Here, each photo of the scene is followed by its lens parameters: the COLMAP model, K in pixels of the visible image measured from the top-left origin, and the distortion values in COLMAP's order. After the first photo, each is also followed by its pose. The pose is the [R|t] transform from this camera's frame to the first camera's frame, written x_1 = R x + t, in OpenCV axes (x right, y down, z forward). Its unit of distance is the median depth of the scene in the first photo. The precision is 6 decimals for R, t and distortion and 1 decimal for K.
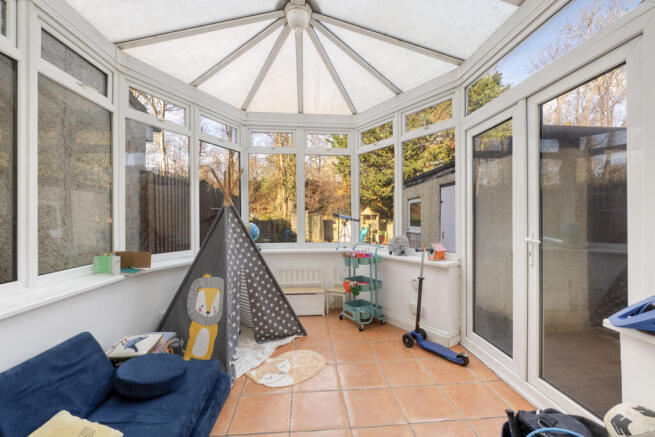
lens RADIAL K [[276.2, 0, 330.1], [0, 276.2, 214.8], [0, 0, 1]] dist [-0.010986, -0.000867]
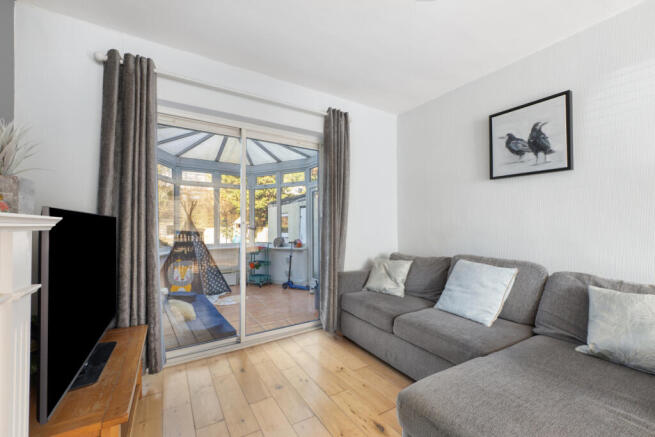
lens RADIAL K [[276.2, 0, 328.5], [0, 276.2, 219.2], [0, 0, 1]] dist [-0.010986, -0.000867]
pose [[0.887144, 0.007400, 0.461433, -0.371324], [-0.000876, 0.999897, -0.014351, -0.022690], [-0.461491, 0.012327, 0.887059, -0.957333]]
